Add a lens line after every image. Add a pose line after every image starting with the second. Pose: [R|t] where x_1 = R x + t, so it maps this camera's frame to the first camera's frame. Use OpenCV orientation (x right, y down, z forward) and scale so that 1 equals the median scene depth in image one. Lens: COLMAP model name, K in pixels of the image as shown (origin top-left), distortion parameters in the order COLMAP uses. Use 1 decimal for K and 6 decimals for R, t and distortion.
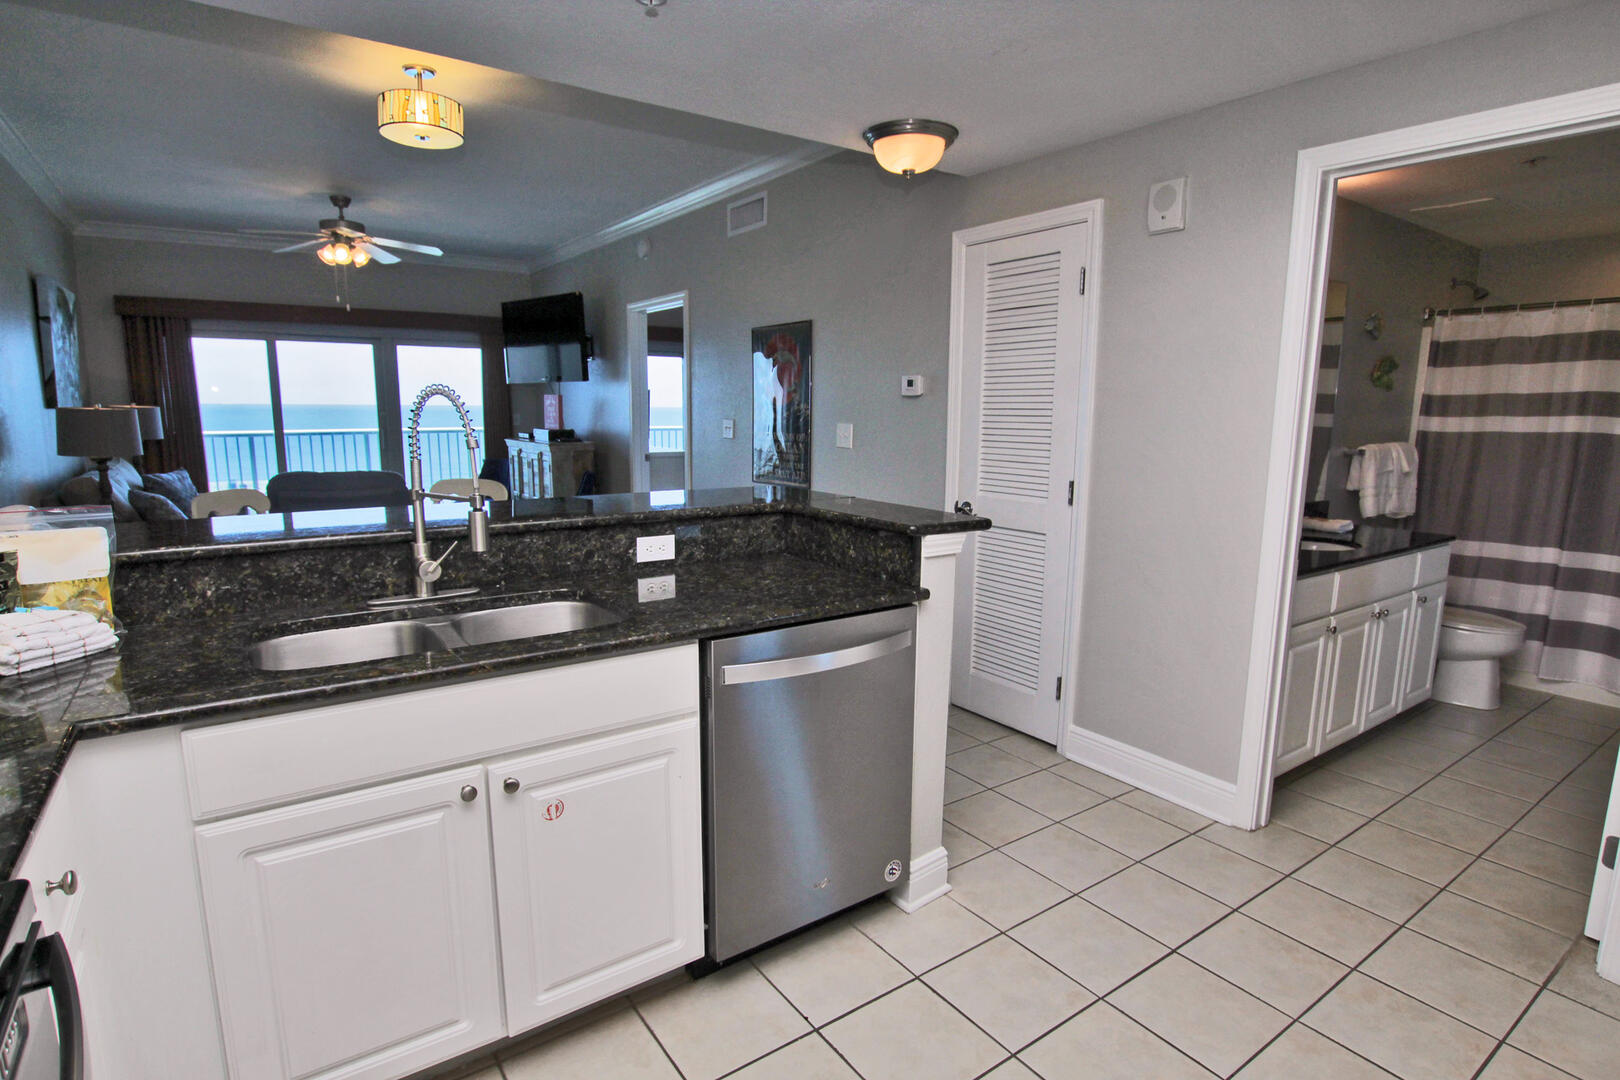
lens RADIAL K [[833.6, 0, 810.3], [0, 833.6, 543.5], [0, 0, 1]] dist [-0.002797, -0.000318]
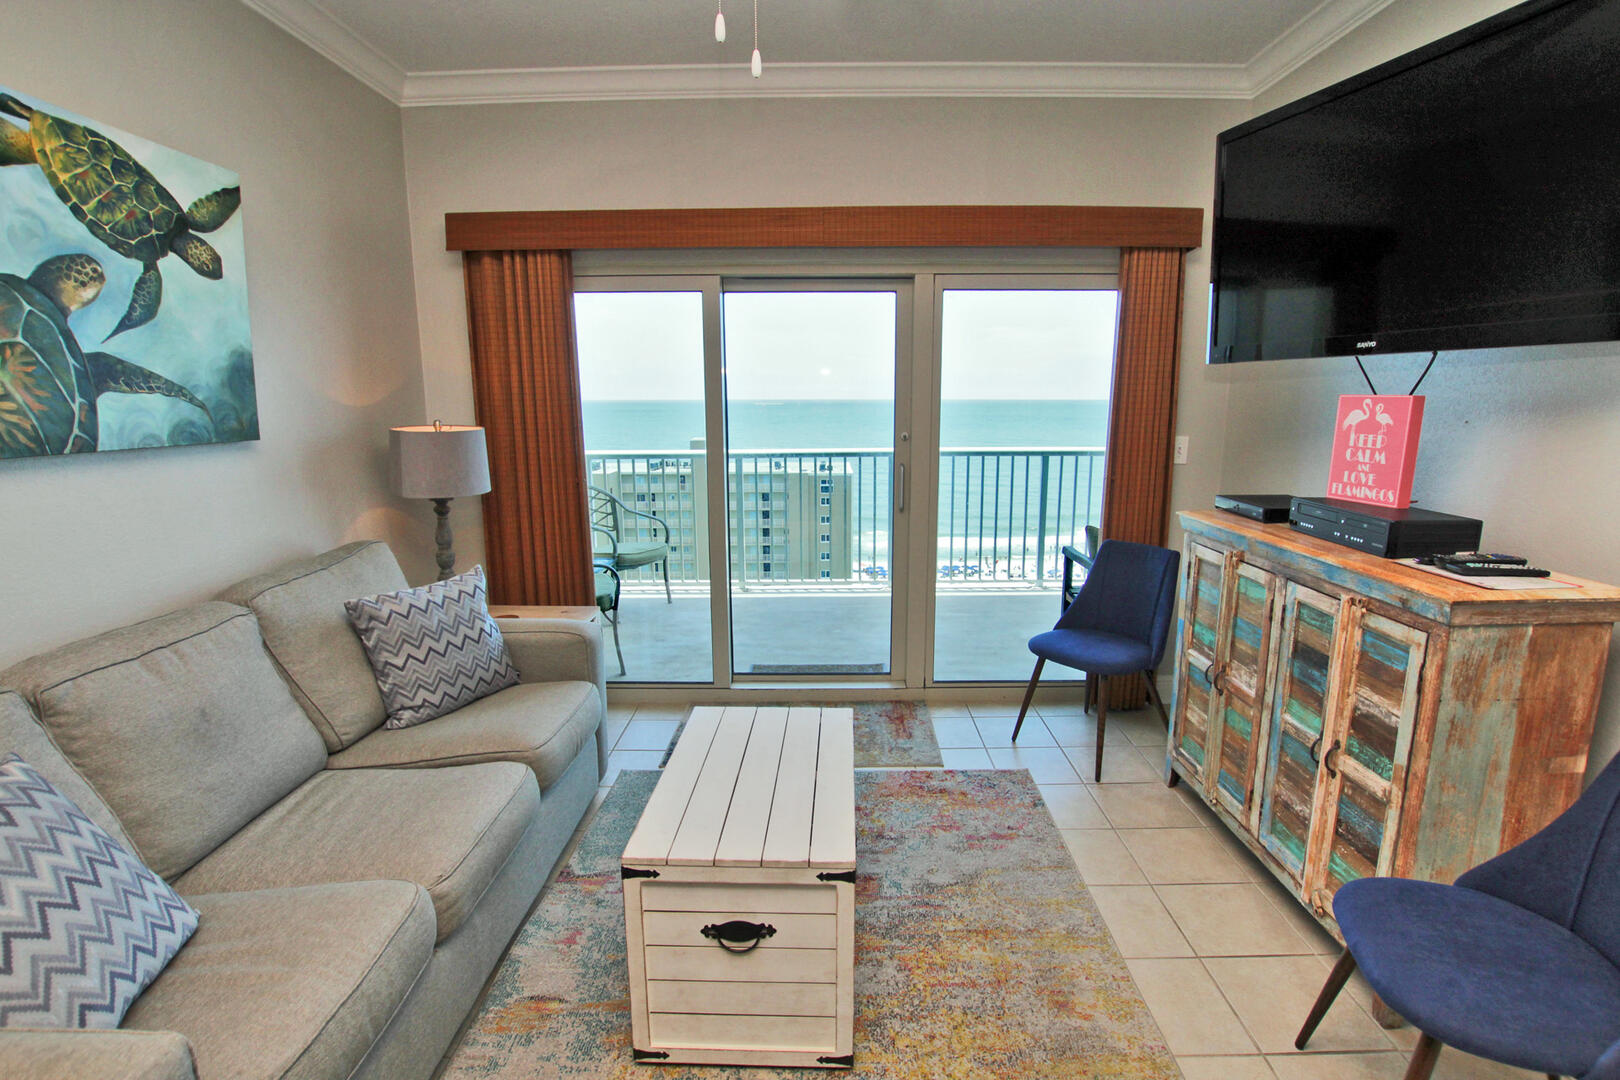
lens RADIAL K [[765.2, 0, 823.5], [0, 765.2, 546.5], [0, 0, 1]] dist [-0.028870, 0.003801]
pose [[0.804378, 0.106843, -0.584432, -0.294362], [-0.091644, 0.994237, 0.055629, -0.117396], [0.587008, 0.008813, 0.809533, 0.641170]]
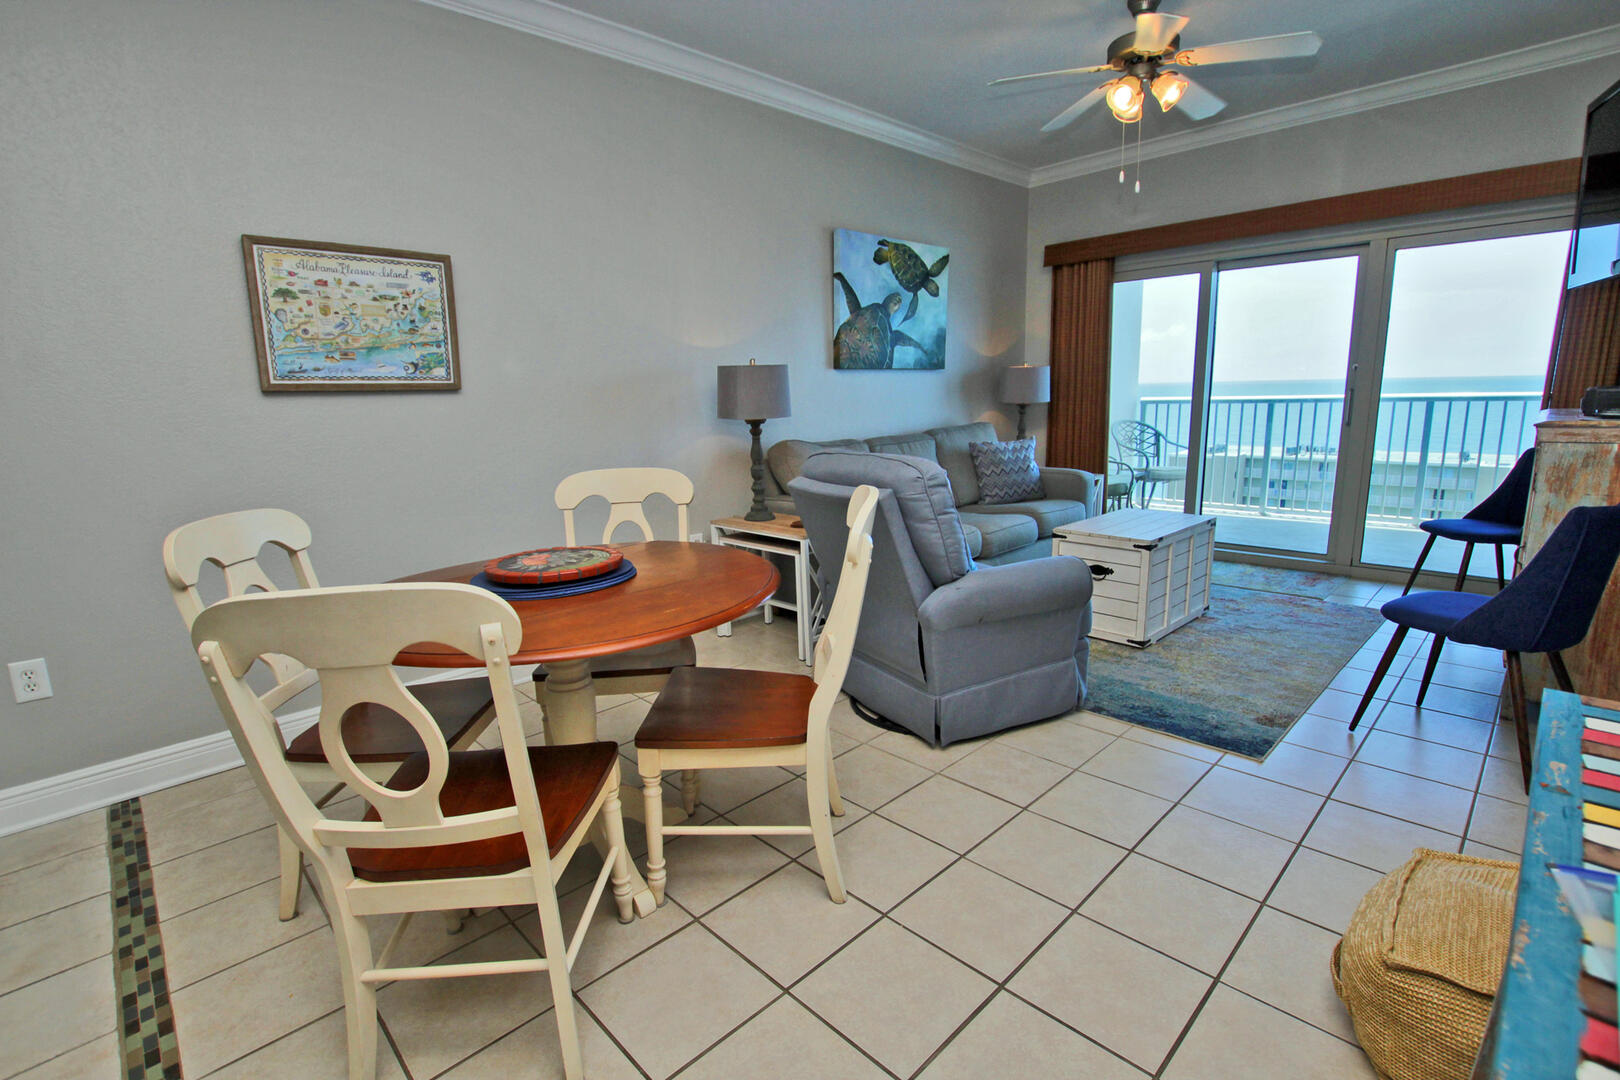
lens RADIAL K [[746.1, 0, 822.8], [0, 746.1, 535.9], [0, 0, 1]] dist [-0.031432, 0.003368]
pose [[0.146612, 0.181384, -0.972422, -0.010866], [-0.132901, 0.977744, 0.162339, -0.070830], [0.980226, 0.105435, 0.167455, 0.554048]]
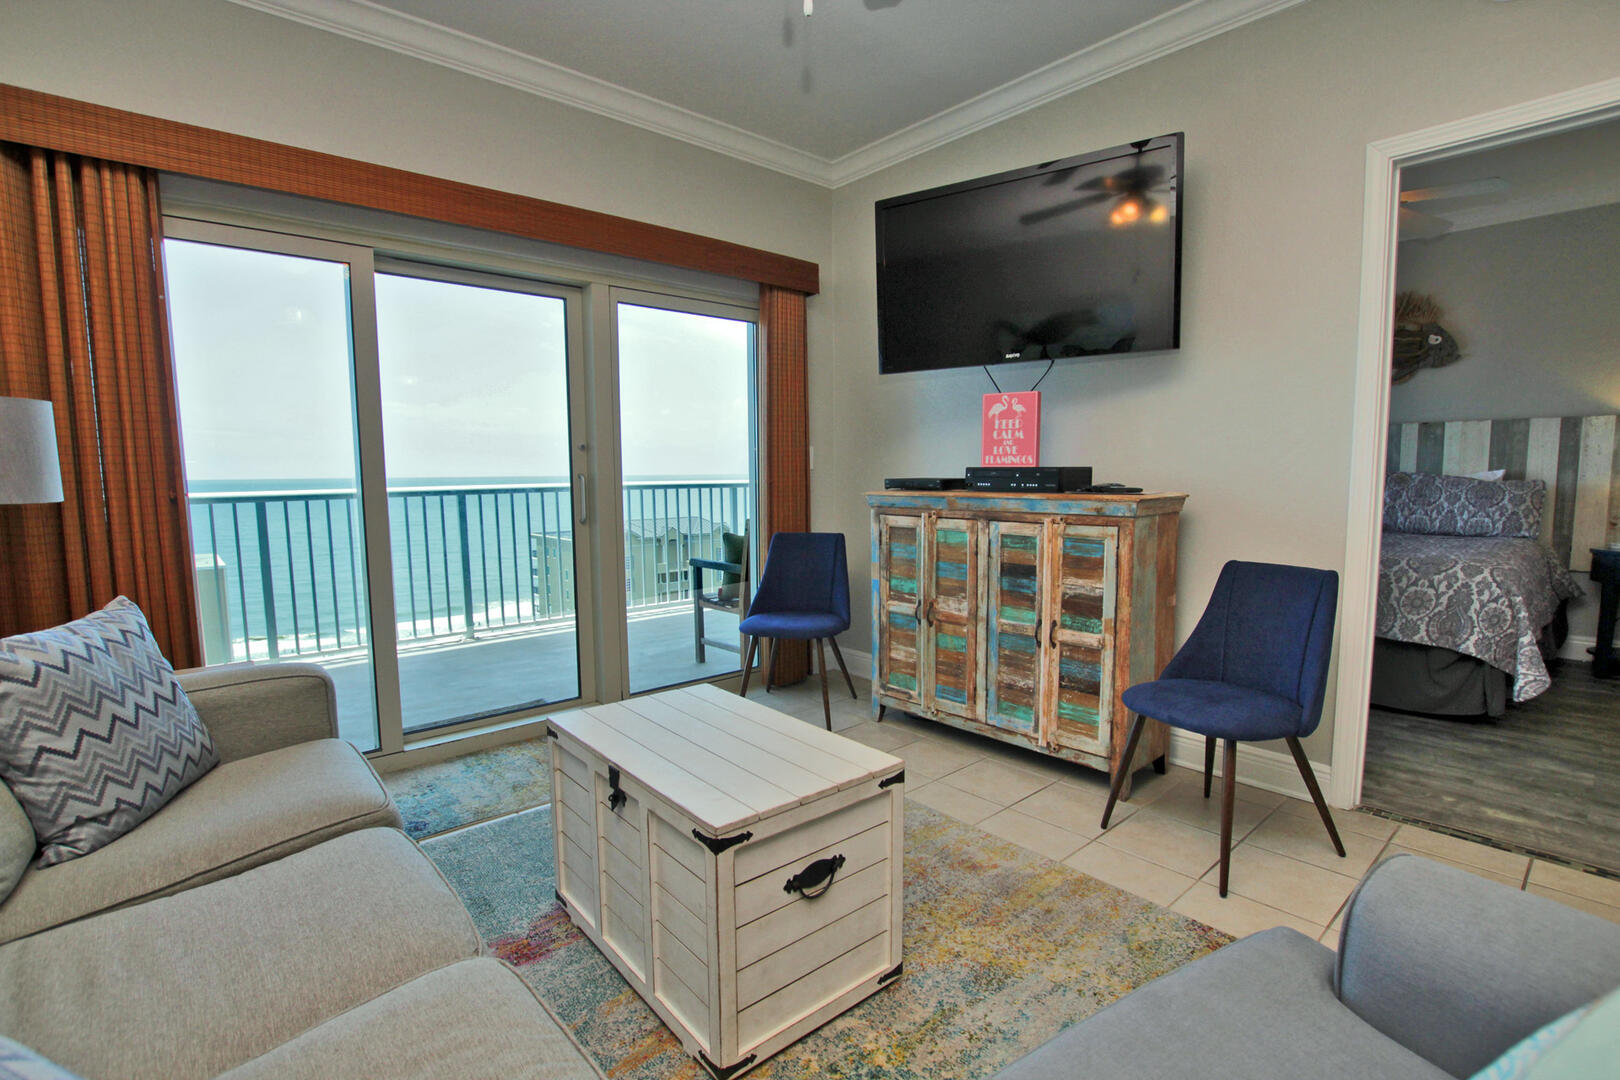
lens RADIAL K [[746.1, 0, 802.9], [0, 746.1, 545.6], [0, 0, 1]] dist [-0.031432, 0.003368]
pose [[0.996989, -0.018398, 0.075335, -0.439158], [0.023240, 0.997686, -0.063901, -0.071649], [-0.073985, 0.065459, 0.995109, 0.600346]]
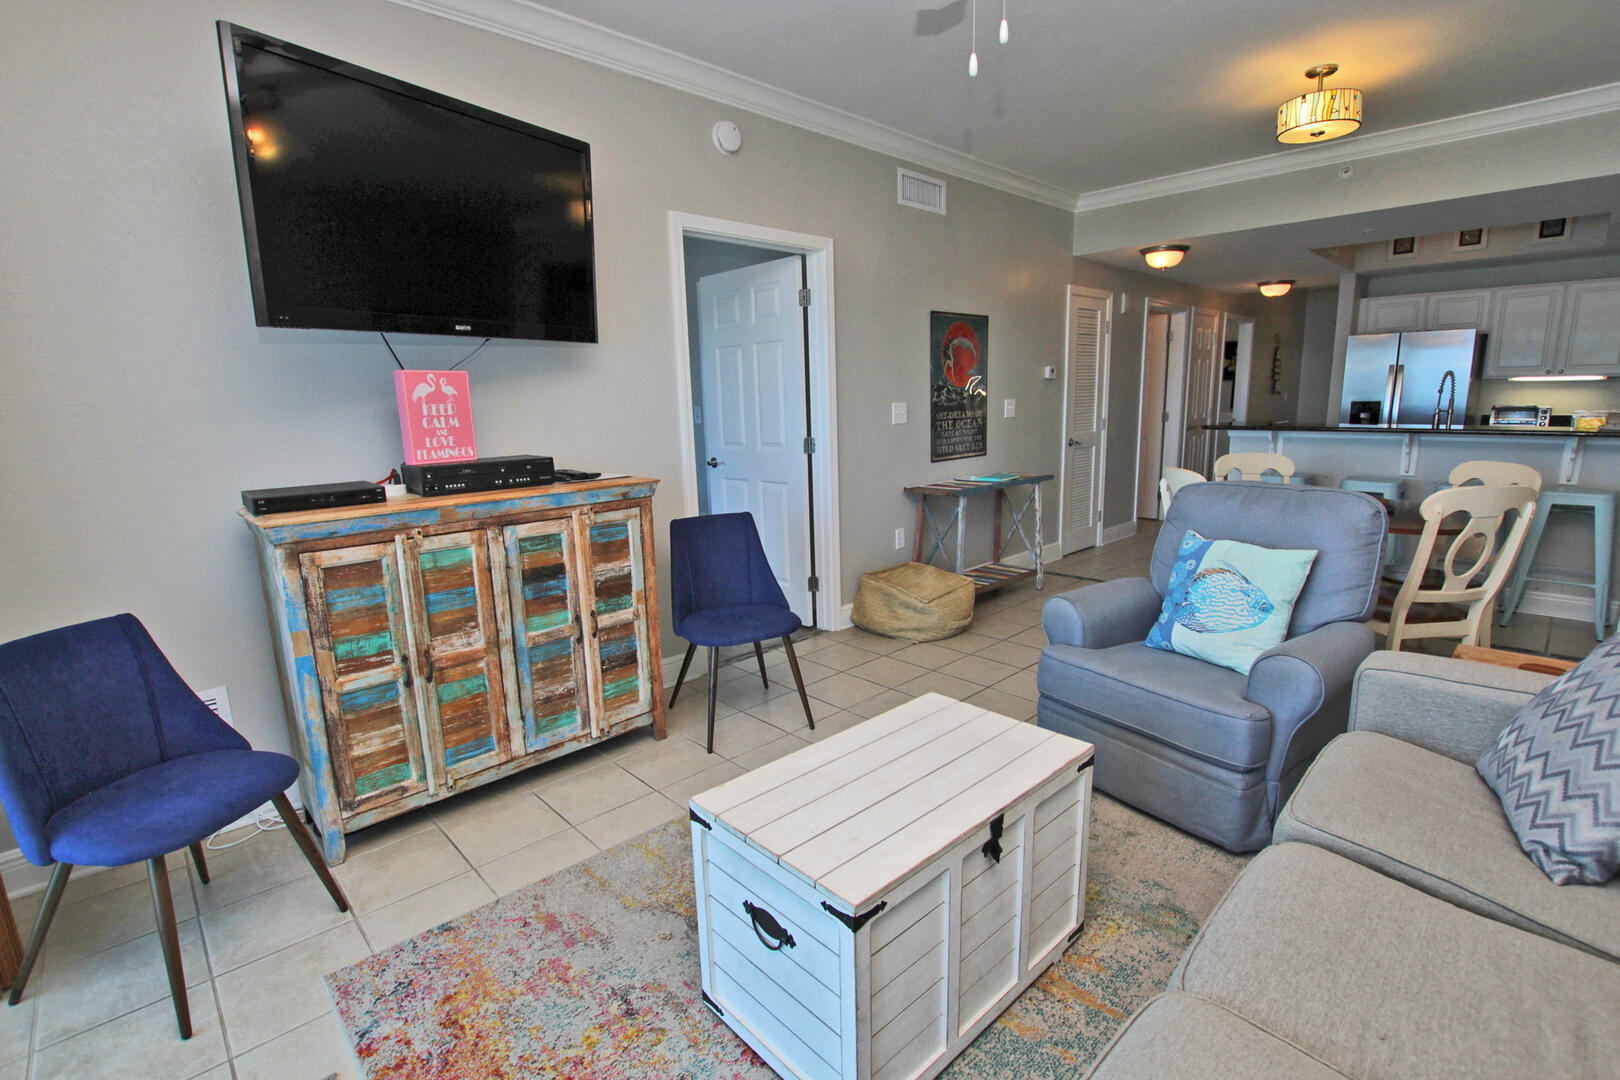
lens RADIAL K [[765.2, 0, 801.8], [0, 765.2, 547.0], [0, 0, 1]] dist [-0.028870, 0.003801]
pose [[-0.123901, -0.192069, 0.973529, -0.649672], [0.188198, 0.958733, 0.213102, -0.142214], [-0.974284, 0.209620, -0.082641, 0.867544]]
